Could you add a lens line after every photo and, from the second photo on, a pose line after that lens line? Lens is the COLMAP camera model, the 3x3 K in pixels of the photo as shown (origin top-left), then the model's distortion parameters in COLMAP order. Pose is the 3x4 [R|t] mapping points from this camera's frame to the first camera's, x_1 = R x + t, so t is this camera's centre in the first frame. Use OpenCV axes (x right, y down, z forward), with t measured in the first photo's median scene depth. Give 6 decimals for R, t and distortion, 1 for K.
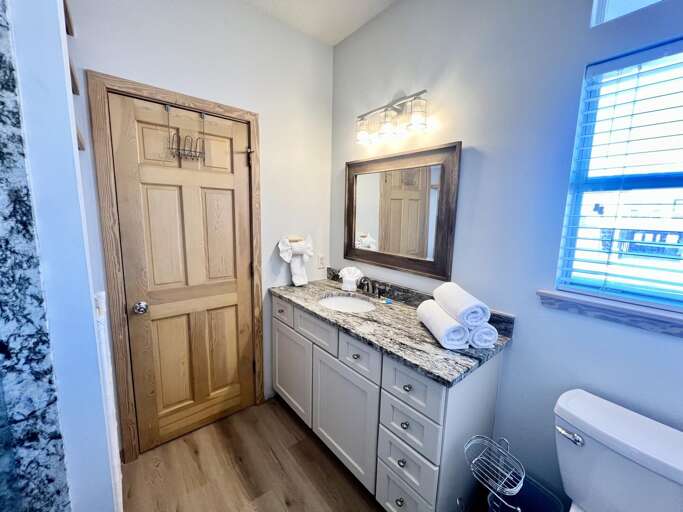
lens RADIAL K [[274.5, 0, 340.9], [0, 274.5, 253.7], [0, 0, 1]] dist [-0.000945, 0.000043]
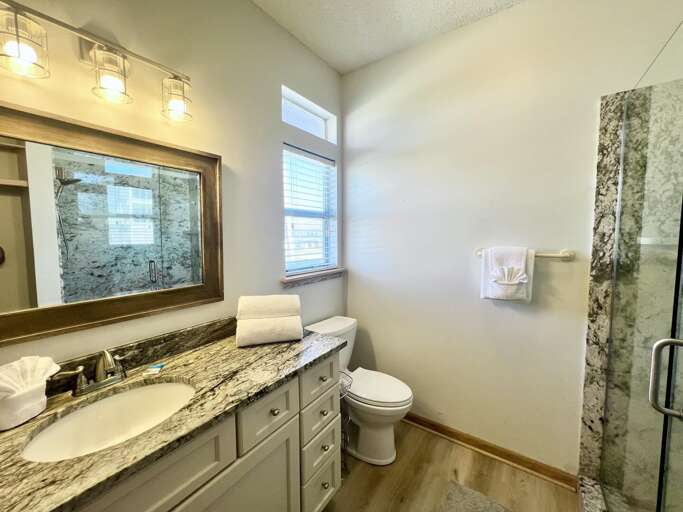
lens RADIAL K [[274.5, 0, 340.9], [0, 274.5, 253.7], [0, 0, 1]] dist [-0.000945, 0.000043]
pose [[-0.269266, -0.092560, 0.958607, -0.640994], [0.134084, 0.982073, 0.132489, -0.132288], [-0.953686, 0.164209, -0.252029, 0.865620]]
